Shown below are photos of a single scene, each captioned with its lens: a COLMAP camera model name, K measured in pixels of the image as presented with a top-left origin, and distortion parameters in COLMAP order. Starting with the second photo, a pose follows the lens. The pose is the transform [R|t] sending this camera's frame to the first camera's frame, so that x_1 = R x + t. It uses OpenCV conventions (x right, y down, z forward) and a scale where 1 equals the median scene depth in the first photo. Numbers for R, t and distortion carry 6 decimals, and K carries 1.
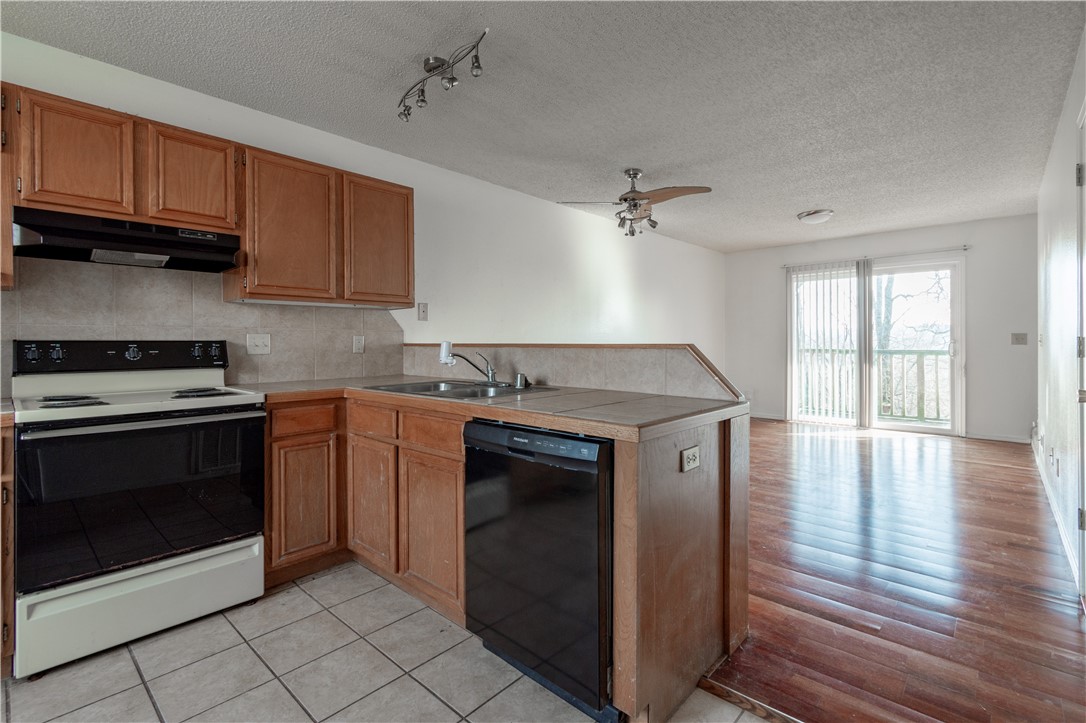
lens RADIAL K [[497.3, 0, 533.6], [0, 497.3, 343.8], [0, 0, 1]] dist [0.002051, -0.000116]
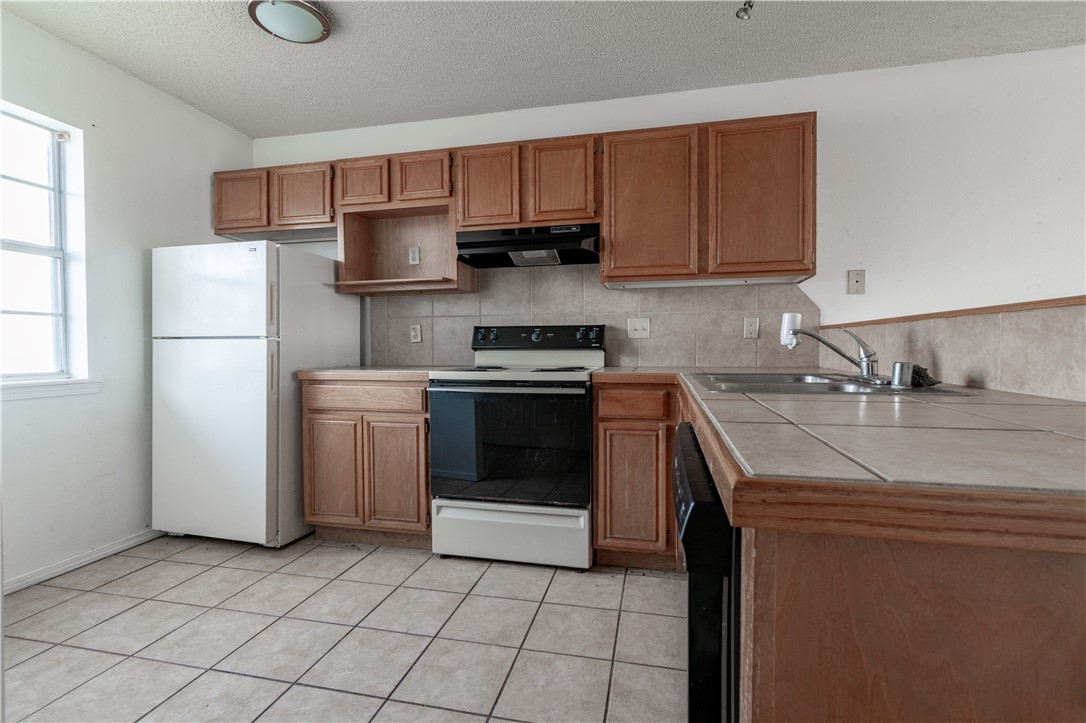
lens RADIAL K [[478.1, 0, 547.5], [0, 478.1, 358.3], [0, 0, 1]] dist [0.001636, 0.000127]
pose [[0.507513, 0.022493, -0.861350, 0.230672], [0.001693, 0.999631, 0.027101, 0.040854], [0.861642, -0.015212, 0.507288, 0.395110]]
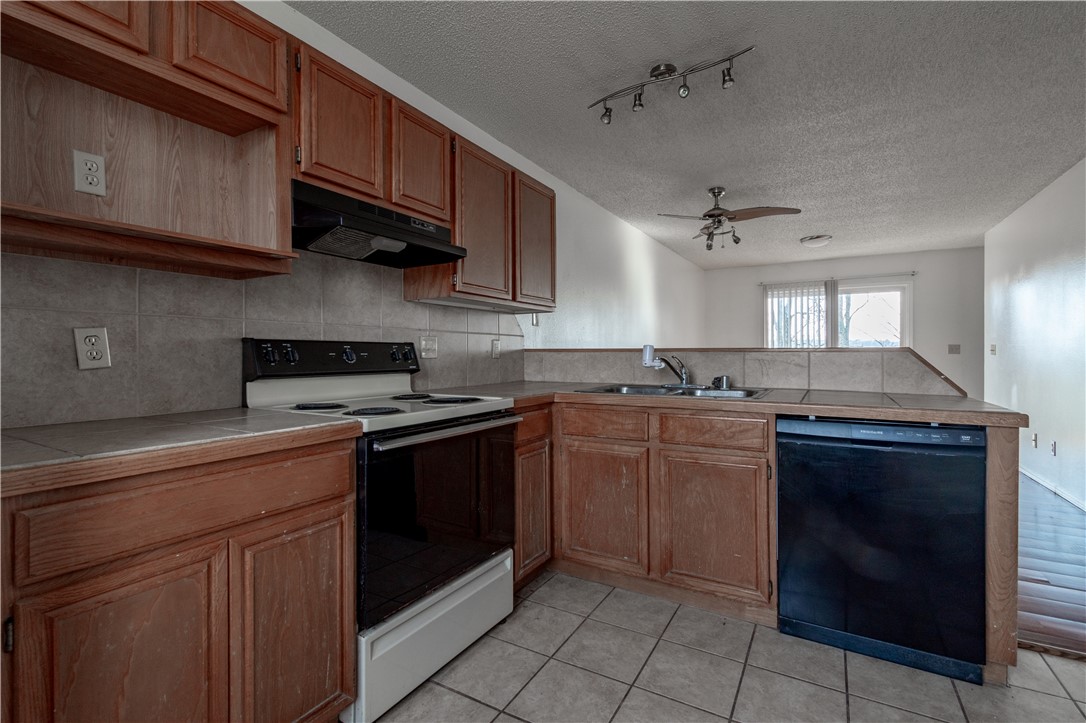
lens RADIAL K [[491.0, 0, 550.1], [0, 491.0, 356.8], [0, 0, 1]] dist [-0.002894, -0.000277]
pose [[0.976673, 0.000969, 0.214728, -0.612313], [-0.001644, 0.999994, 0.002967, 0.017214], [-0.214724, -0.003250, 0.976669, 0.069981]]
